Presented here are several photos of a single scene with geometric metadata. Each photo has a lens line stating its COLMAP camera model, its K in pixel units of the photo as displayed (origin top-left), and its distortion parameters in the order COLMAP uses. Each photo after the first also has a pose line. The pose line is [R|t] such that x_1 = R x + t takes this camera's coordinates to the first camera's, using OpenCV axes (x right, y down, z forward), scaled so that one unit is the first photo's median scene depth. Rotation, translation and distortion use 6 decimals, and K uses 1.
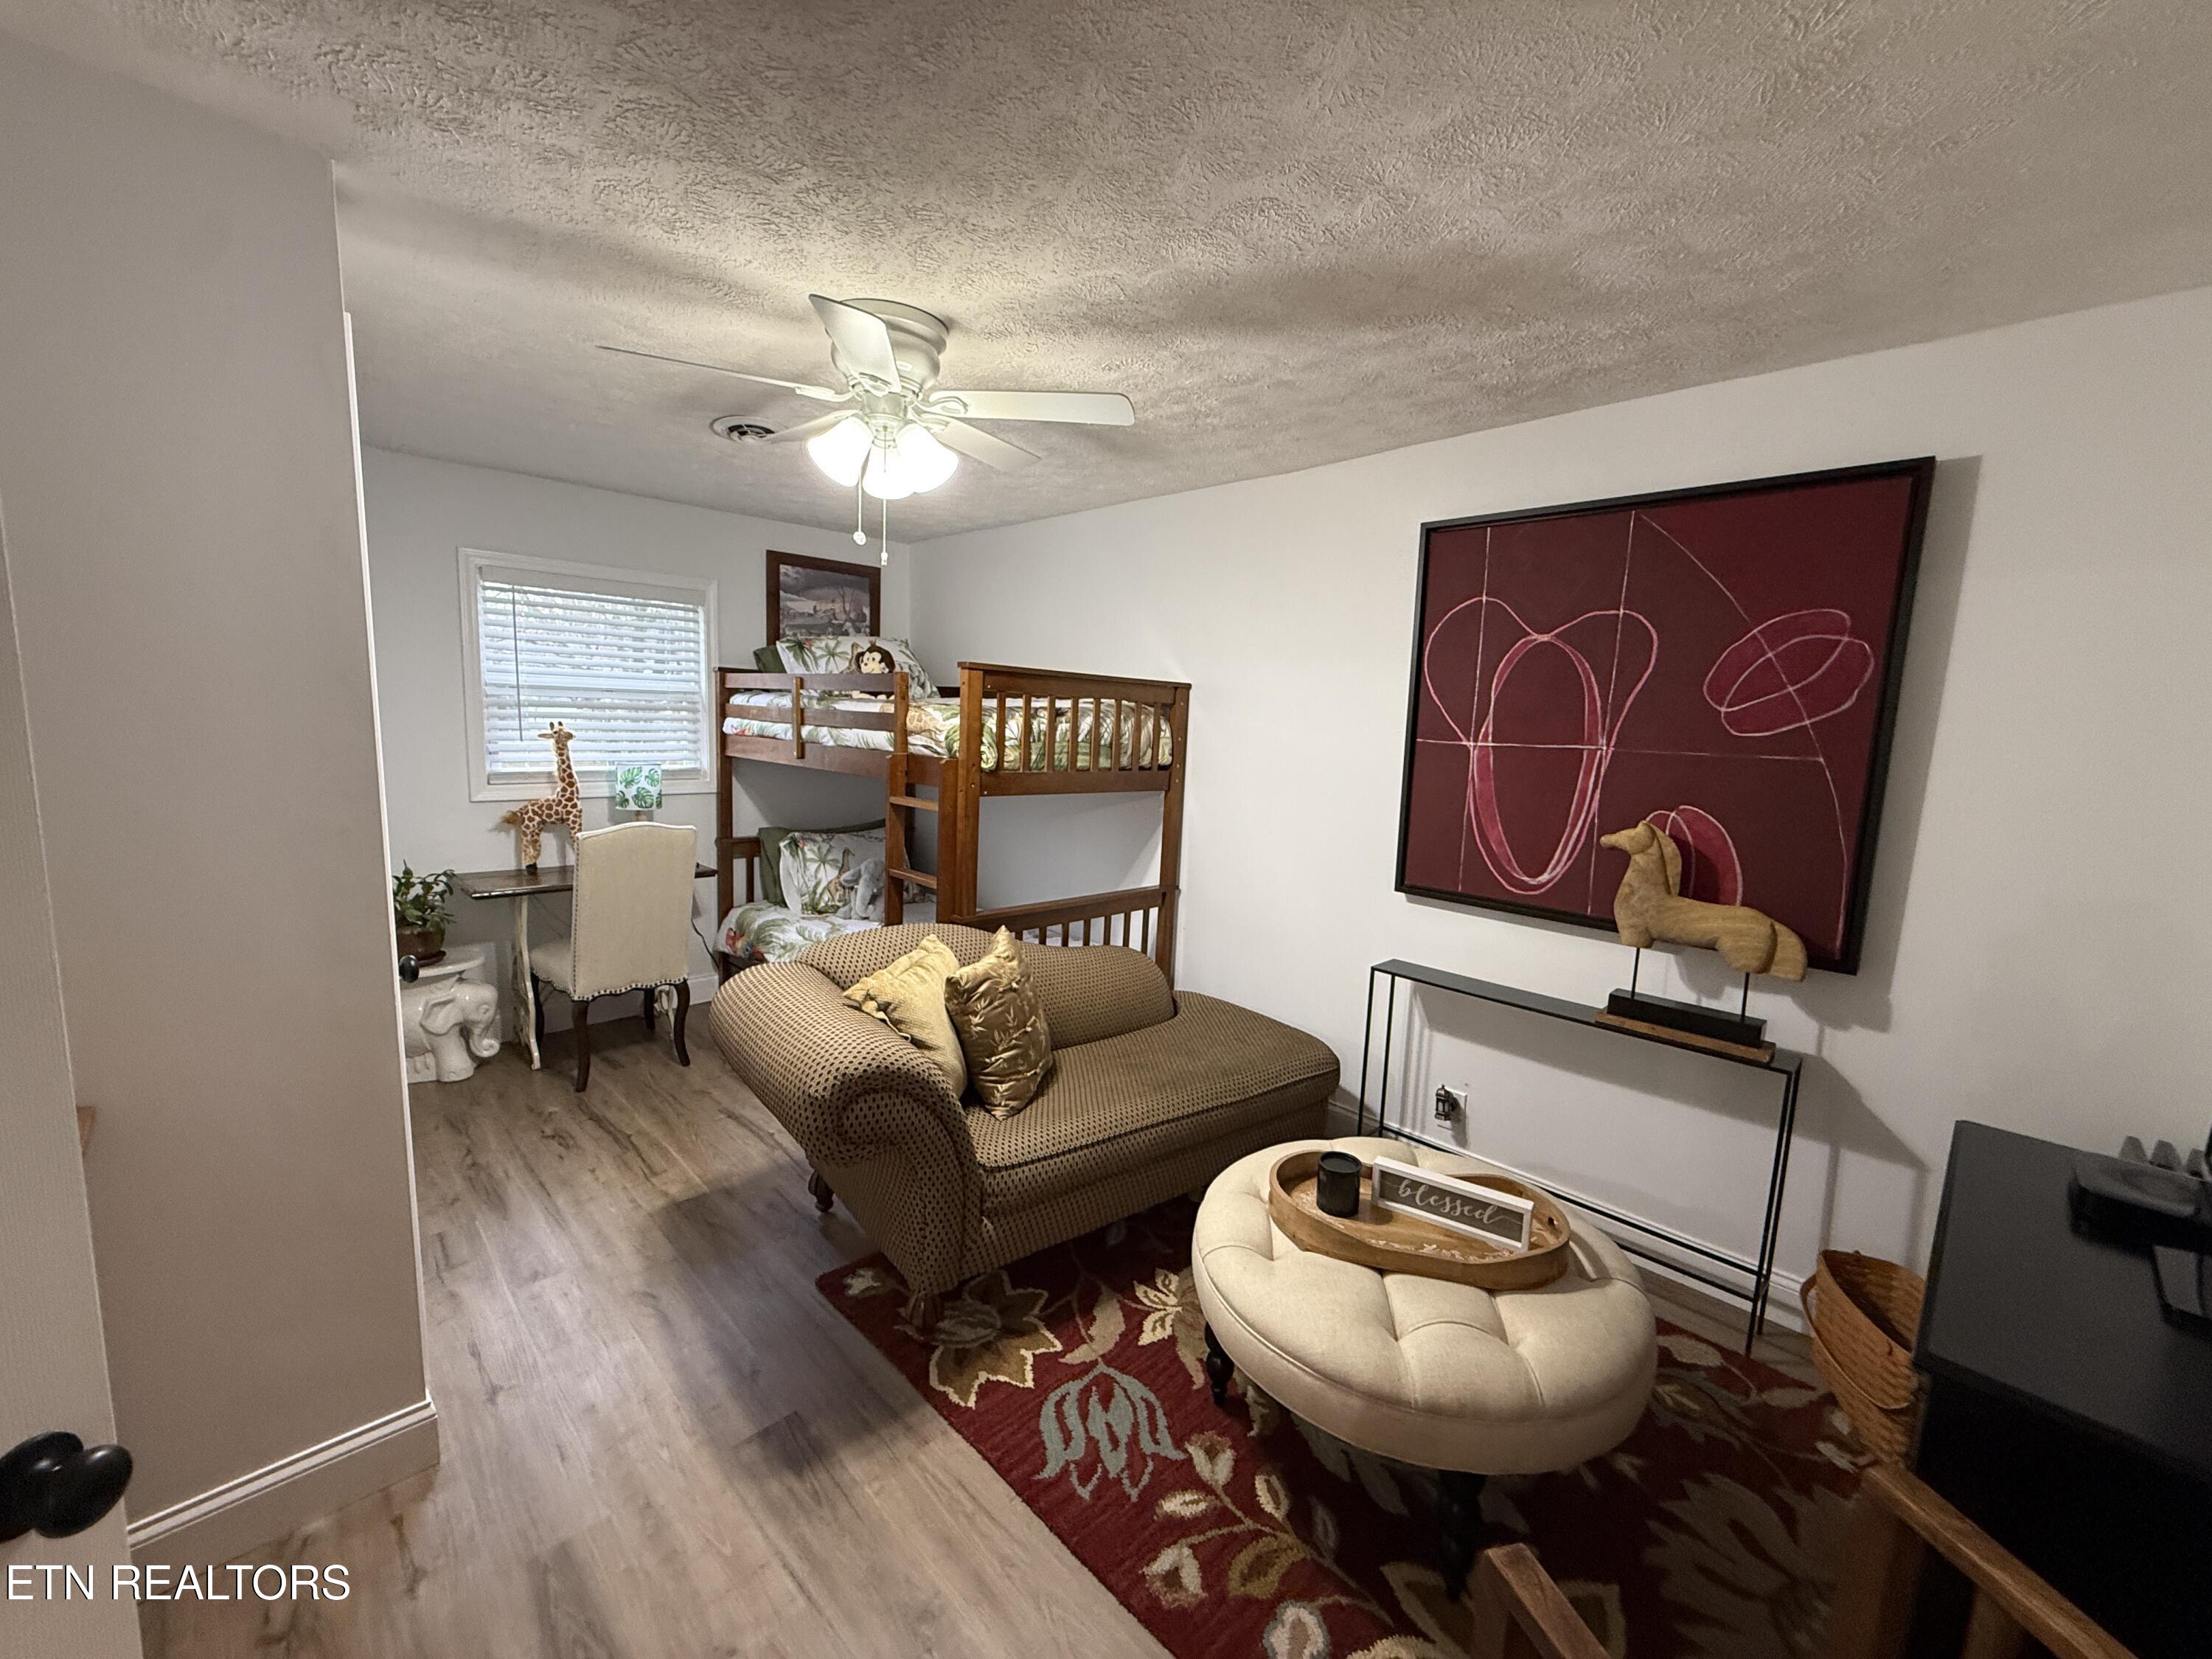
lens RADIAL K [[879.5, 0, 1095.3], [0, 879.5, 831.3], [0, 0, 1]] dist [0.000874, -0.000197]
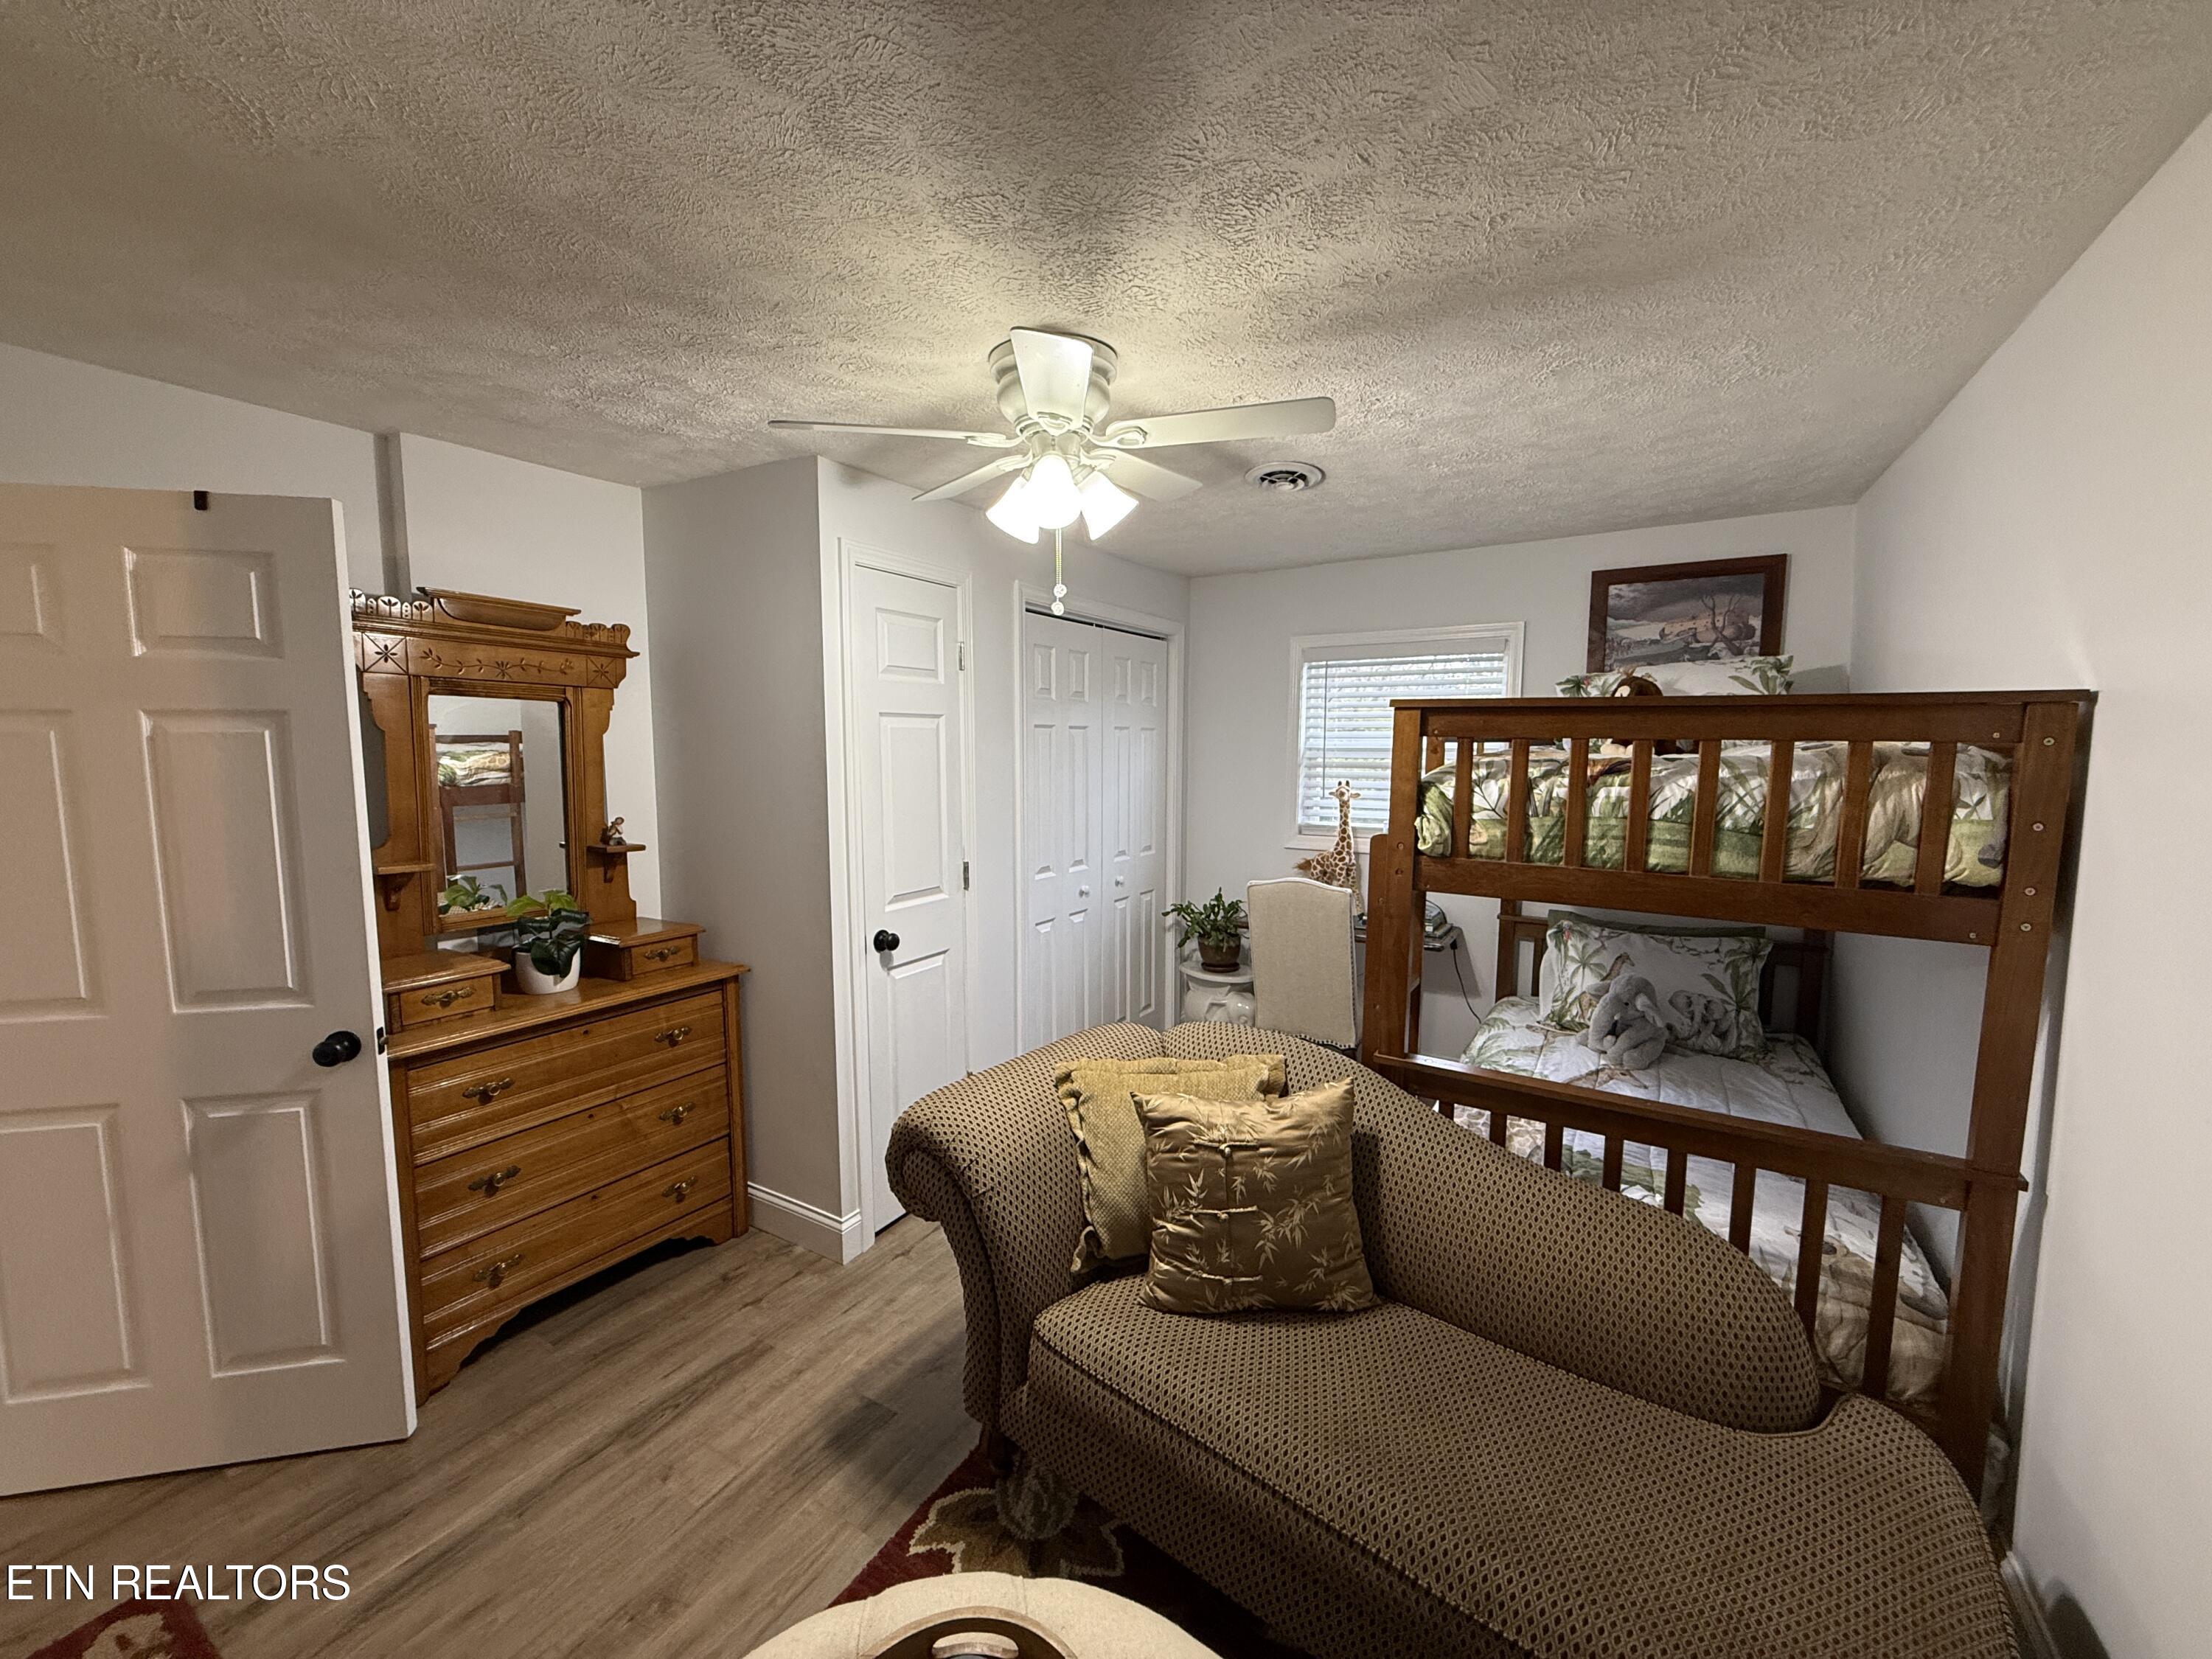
lens RADIAL K [[879.5, 0, 1103.9], [0, 879.5, 833.9], [0, 0, 1]] dist [0.000874, -0.000197]
pose [[0.247357, 0.060899, -0.967009, 0.394271], [-0.121271, 0.992121, 0.031459, -0.062877], [0.961305, 0.109489, 0.252793, 0.484023]]
